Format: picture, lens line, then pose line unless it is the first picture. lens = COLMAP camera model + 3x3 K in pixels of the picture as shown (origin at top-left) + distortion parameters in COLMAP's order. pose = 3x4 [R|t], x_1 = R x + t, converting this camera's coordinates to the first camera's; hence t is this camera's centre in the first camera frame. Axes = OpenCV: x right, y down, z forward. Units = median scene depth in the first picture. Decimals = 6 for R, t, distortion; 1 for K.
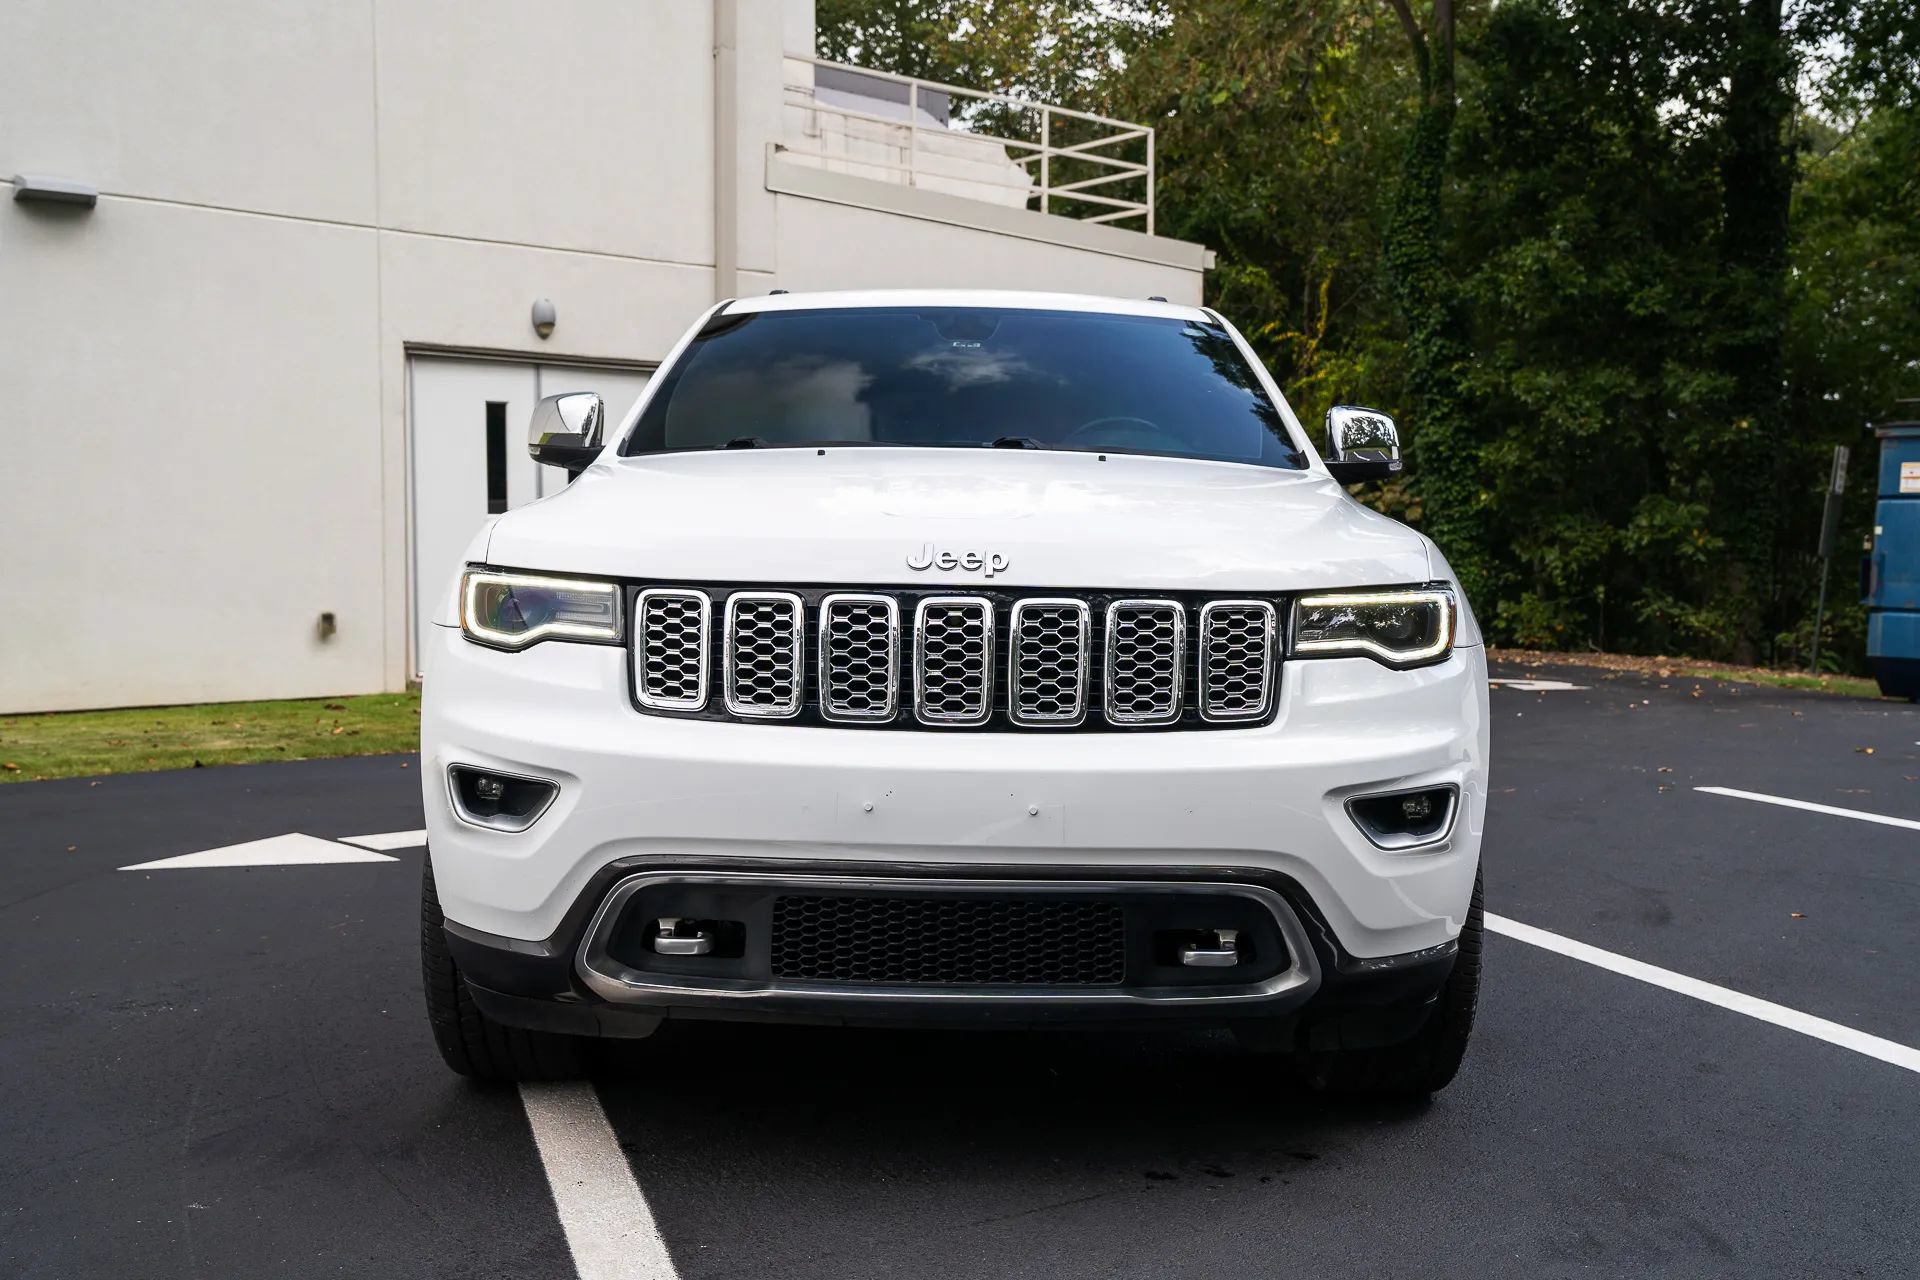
lens RADIAL K [[1875.4, 0, 958.1], [0, 1875.4, 645.6], [0, 0, 1]] dist [-0.006512, 0.123640]
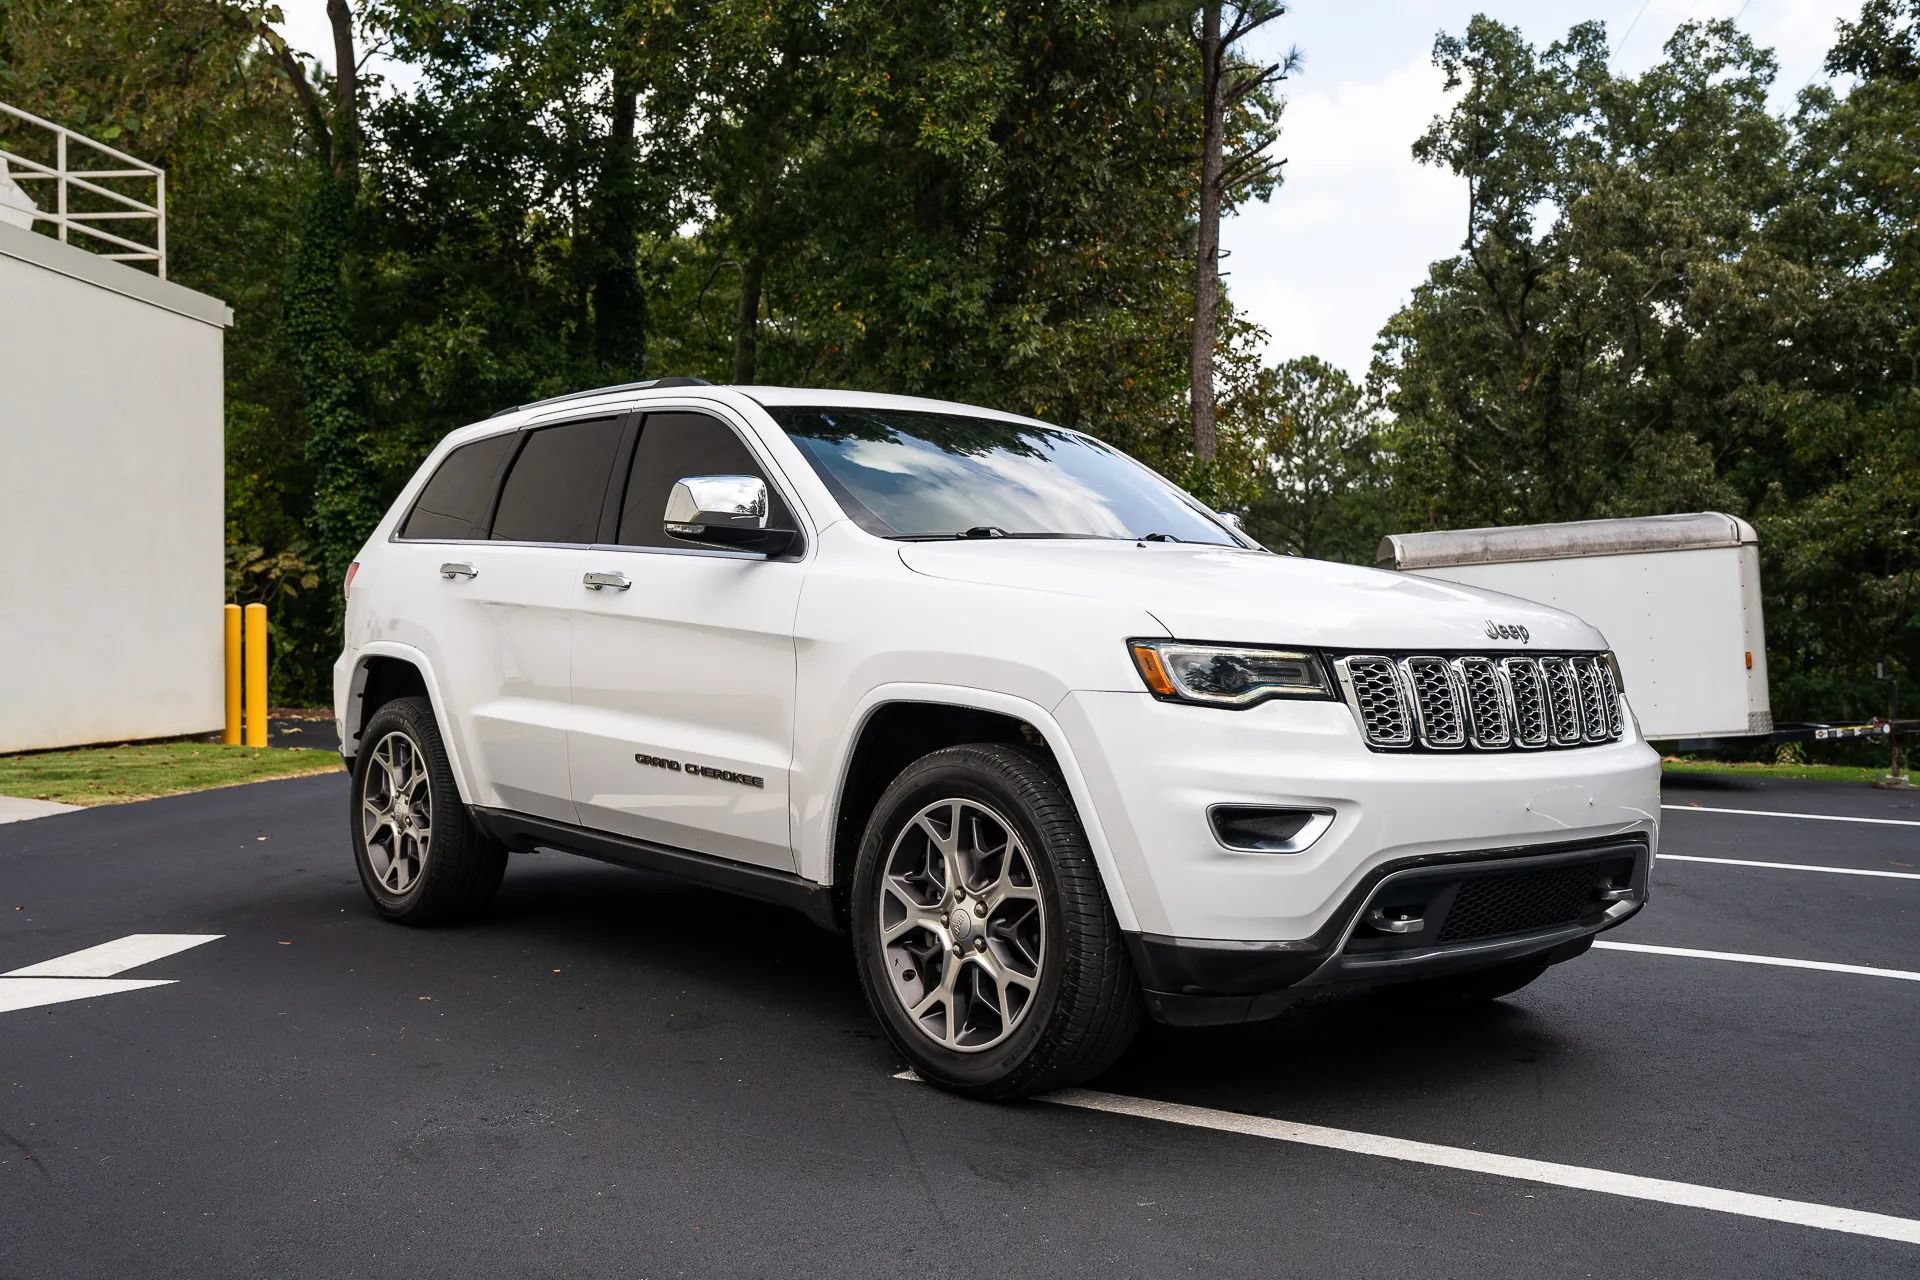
lens RADIAL K [[1875.4, 0, 958.1], [0, 1875.4, 645.6], [0, 0, 1]] dist [-0.006512, 0.123640]
pose [[0.754207, -0.009417, 0.656570, -0.159122], [0.032793, 0.999190, -0.023338, -0.002059], [-0.655818, 0.039133, 0.753904, 0.027439]]
